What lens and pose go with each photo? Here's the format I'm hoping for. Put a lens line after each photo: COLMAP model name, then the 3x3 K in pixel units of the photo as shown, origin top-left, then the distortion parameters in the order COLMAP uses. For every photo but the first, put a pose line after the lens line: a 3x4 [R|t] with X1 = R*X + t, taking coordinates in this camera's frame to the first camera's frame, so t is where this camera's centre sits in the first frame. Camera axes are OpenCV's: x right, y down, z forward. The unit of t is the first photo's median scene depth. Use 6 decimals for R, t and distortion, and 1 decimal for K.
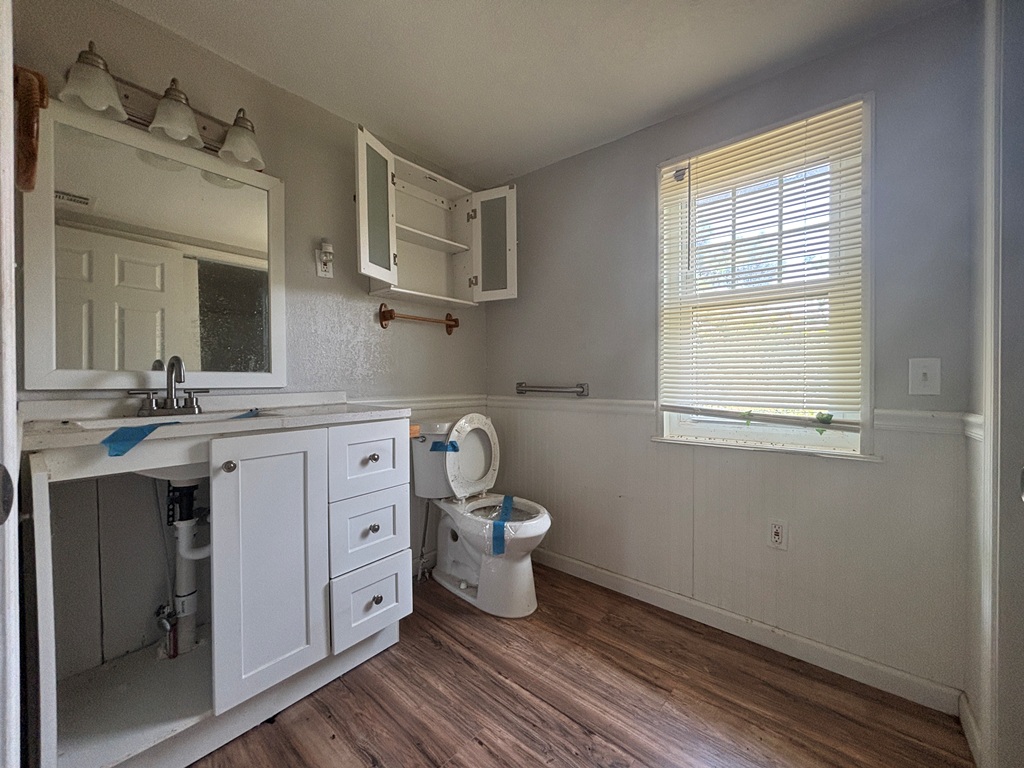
lens RADIAL K [[409.8, 0, 512.0], [0, 409.8, 384.0], [0, 0, 1]] dist [0.025969, -0.000314]
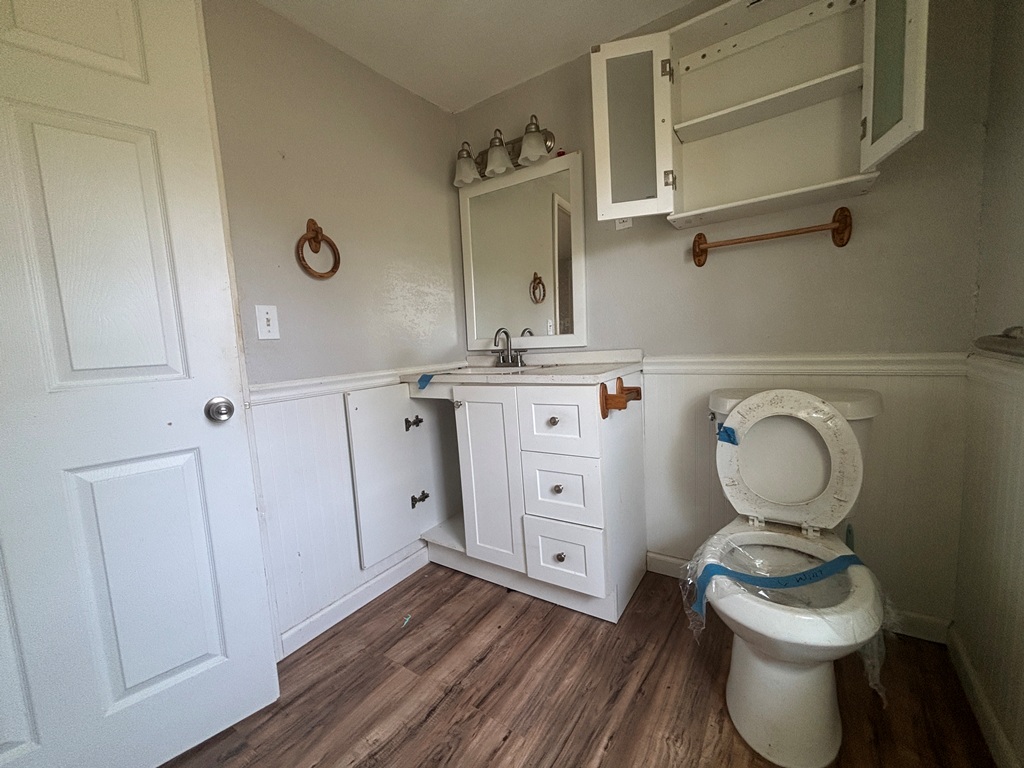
lens RADIAL K [[411.6, 0, 511.6], [0, 411.6, 384.7], [0, 0, 1]] dist [-0.001778, -0.000243]
pose [[0.117789, 0.103540, -0.987626, 0.619992], [0.045081, 0.992967, 0.109476, -0.021781], [0.992015, -0.057419, 0.112293, 0.786568]]
